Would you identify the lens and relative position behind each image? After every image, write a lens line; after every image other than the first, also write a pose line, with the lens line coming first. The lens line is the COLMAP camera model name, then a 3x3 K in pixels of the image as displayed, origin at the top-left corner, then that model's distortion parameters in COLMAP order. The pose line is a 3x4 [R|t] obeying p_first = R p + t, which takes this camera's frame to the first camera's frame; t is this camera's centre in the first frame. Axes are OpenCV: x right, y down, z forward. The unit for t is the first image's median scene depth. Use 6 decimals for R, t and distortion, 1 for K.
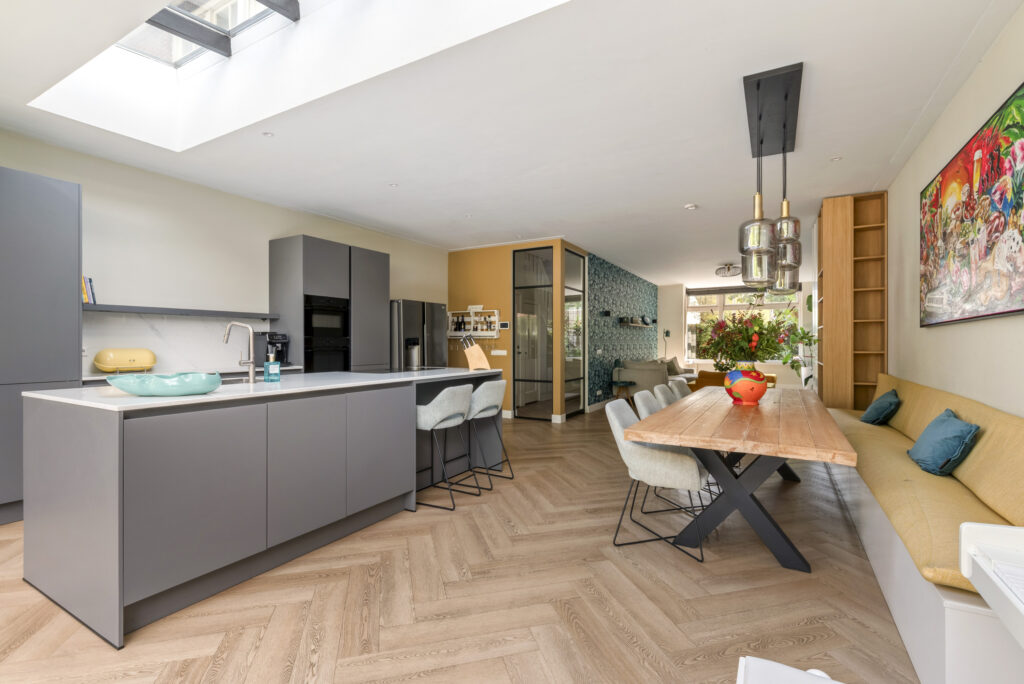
lens RADIAL K [[464.9, 0, 508.1], [0, 464.9, 342.0], [0, 0, 1]] dist [-0.001559, -0.000398]
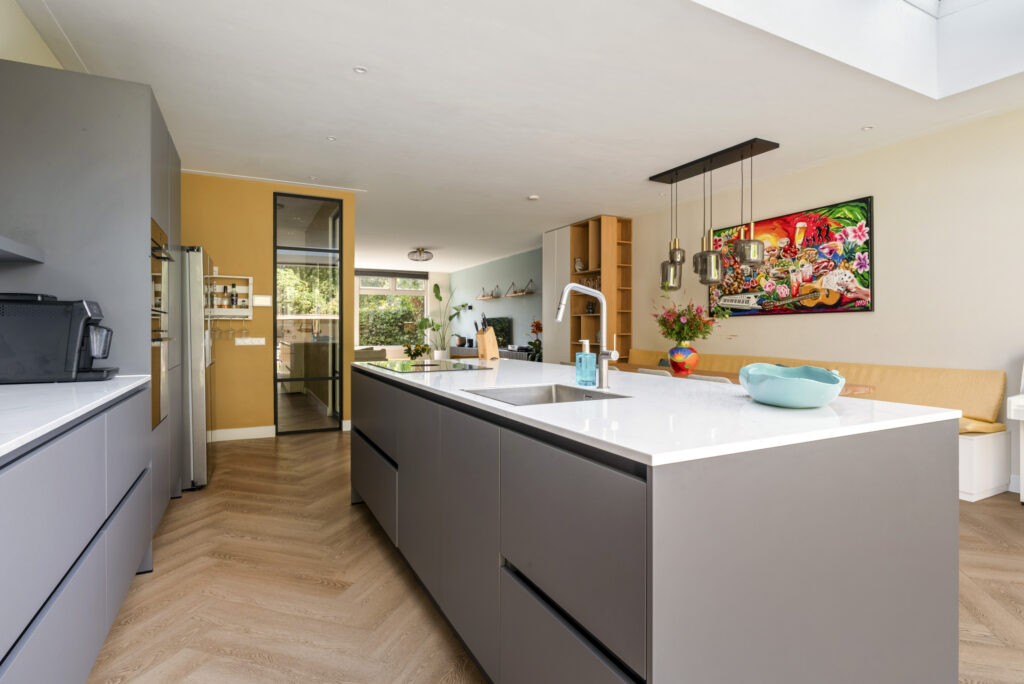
lens RADIAL K [[536.0, 0, 520.0], [0, 536.0, 331.8], [0, 0, 1]] dist [0.001629, 0.000656]
pose [[0.537139, -0.003364, 0.843487, -0.461462], [-0.002295, 0.999983, 0.005450, 0.004278], [-0.843490, -0.004863, 0.537122, 0.266013]]
